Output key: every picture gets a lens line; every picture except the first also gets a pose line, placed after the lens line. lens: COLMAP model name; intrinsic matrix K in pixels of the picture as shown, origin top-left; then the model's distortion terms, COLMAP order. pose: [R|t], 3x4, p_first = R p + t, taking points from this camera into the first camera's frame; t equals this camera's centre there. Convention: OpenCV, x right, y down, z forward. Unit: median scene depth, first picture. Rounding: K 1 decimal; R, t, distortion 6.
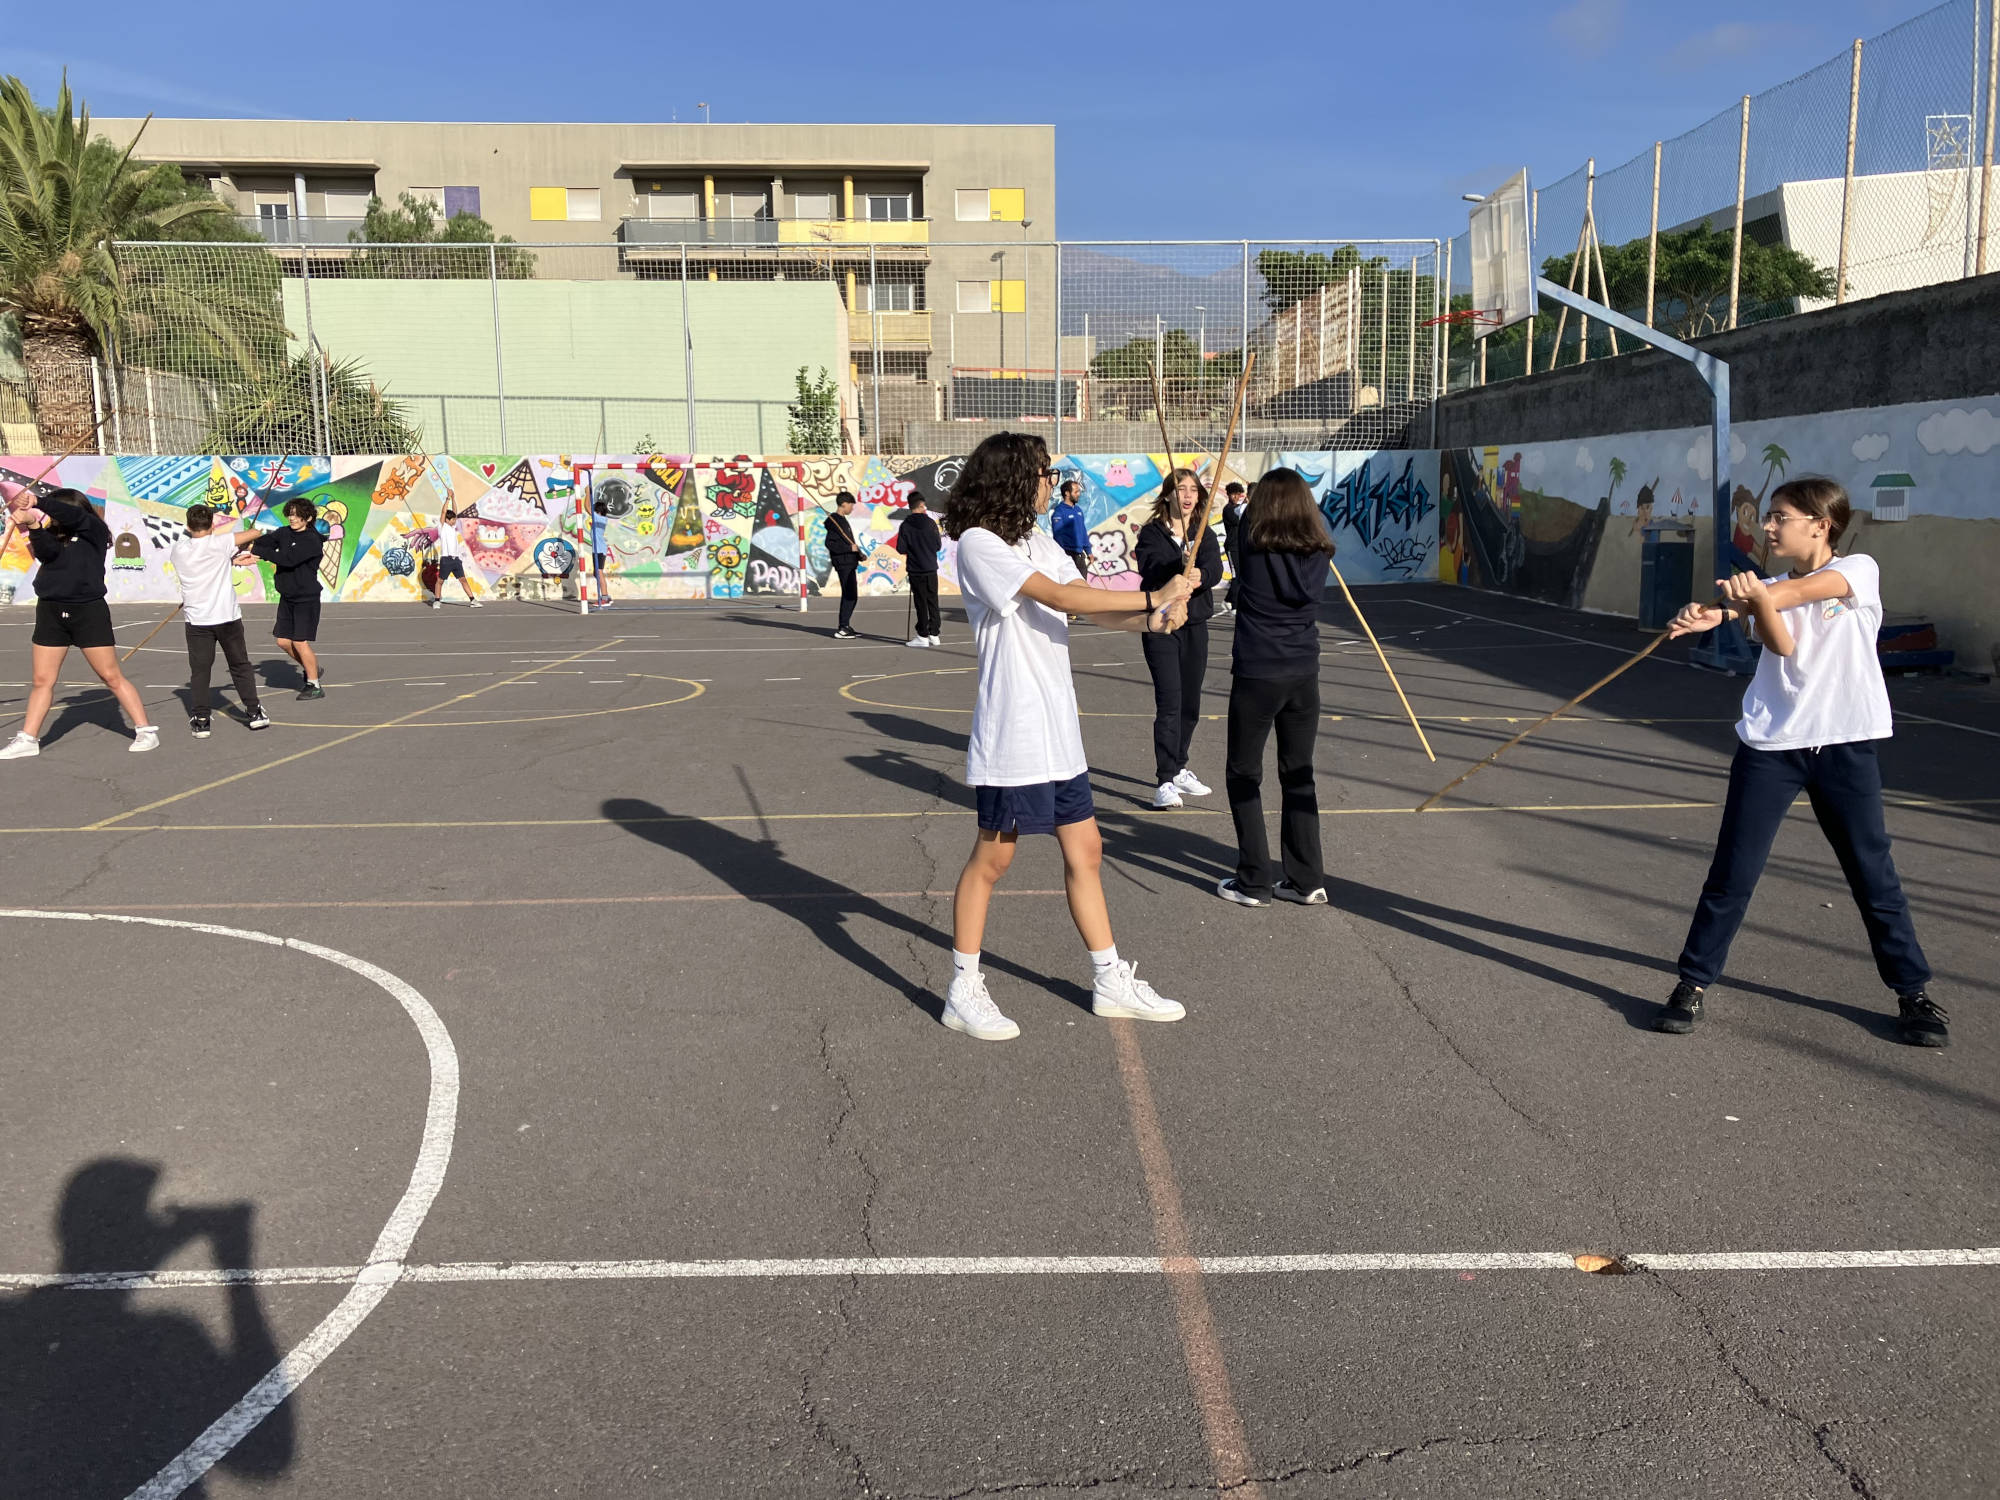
lens RADIAL K [[1688.9, 0, 1006.1], [0, 1688.9, 775.6], [0, 0, 1]] dist [-0.016139, 0.090137]
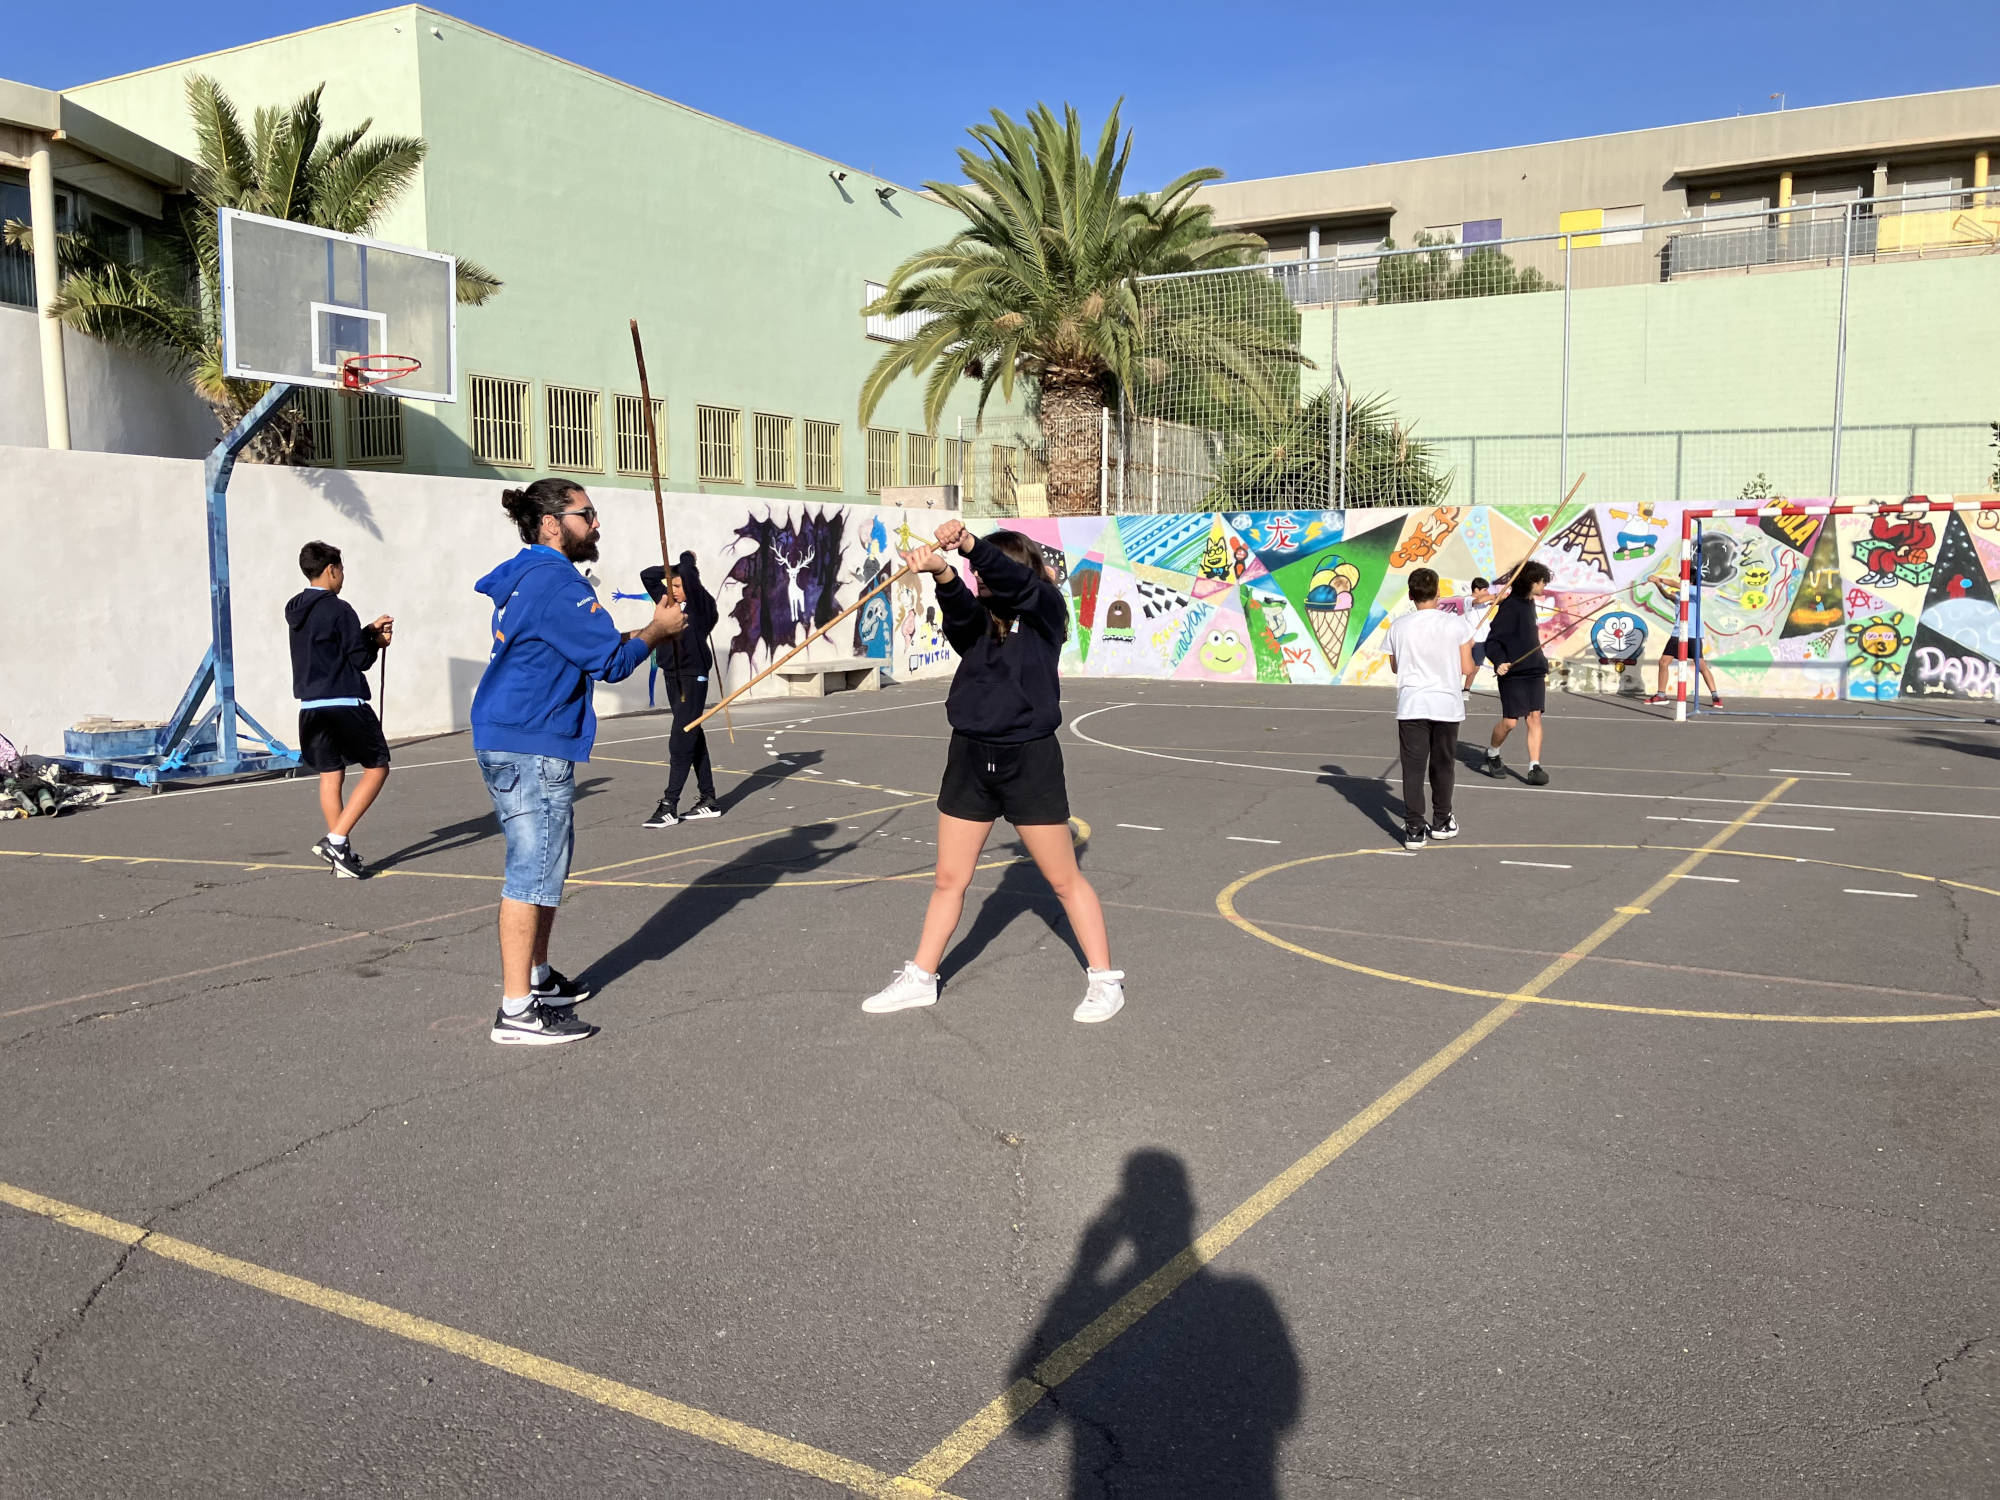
lens RADIAL K [[1668.1, 0, 987.6], [0, 1668.1, 754.4], [0, 0, 1]] dist [0.019623, -0.002312]
pose [[0.849456, 0.058867, -0.524365, -0.111712], [-0.085390, 0.995995, -0.026517, -0.033185], [0.520704, 0.067300, 0.851081, 0.219816]]
